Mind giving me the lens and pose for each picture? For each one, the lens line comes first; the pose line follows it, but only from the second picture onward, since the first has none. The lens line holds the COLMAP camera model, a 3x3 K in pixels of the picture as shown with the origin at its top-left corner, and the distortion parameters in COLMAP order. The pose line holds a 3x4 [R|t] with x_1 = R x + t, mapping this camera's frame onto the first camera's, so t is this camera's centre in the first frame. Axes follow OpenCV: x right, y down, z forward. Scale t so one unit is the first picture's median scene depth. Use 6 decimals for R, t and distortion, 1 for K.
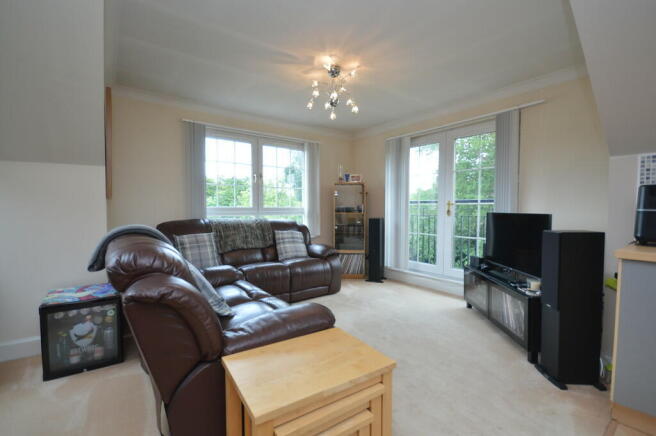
lens RADIAL K [[299.7, 0, 326.6], [0, 299.7, 218.2], [0, 0, 1]] dist [-0.005954, -0.001721]
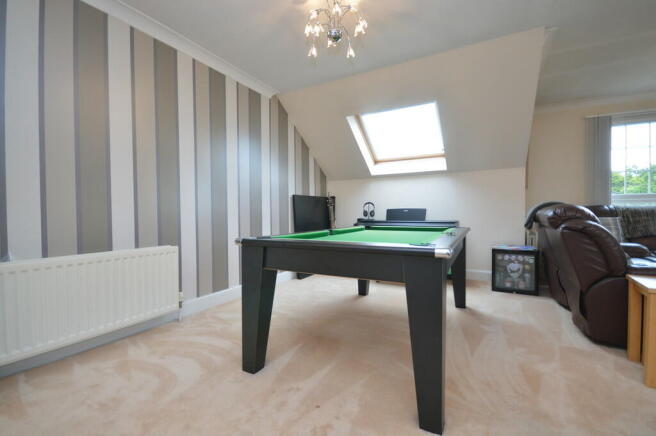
lens RADIAL K [[299.7, 0, 327.1], [0, 299.7, 216.1], [0, 0, 1]] dist [-0.005954, -0.001721]
pose [[0.421719, 0.012628, -0.906639, 0.181150], [-0.028219, 0.999601, 0.000796, 0.098490], [0.906287, 0.025249, 0.421907, -0.494151]]
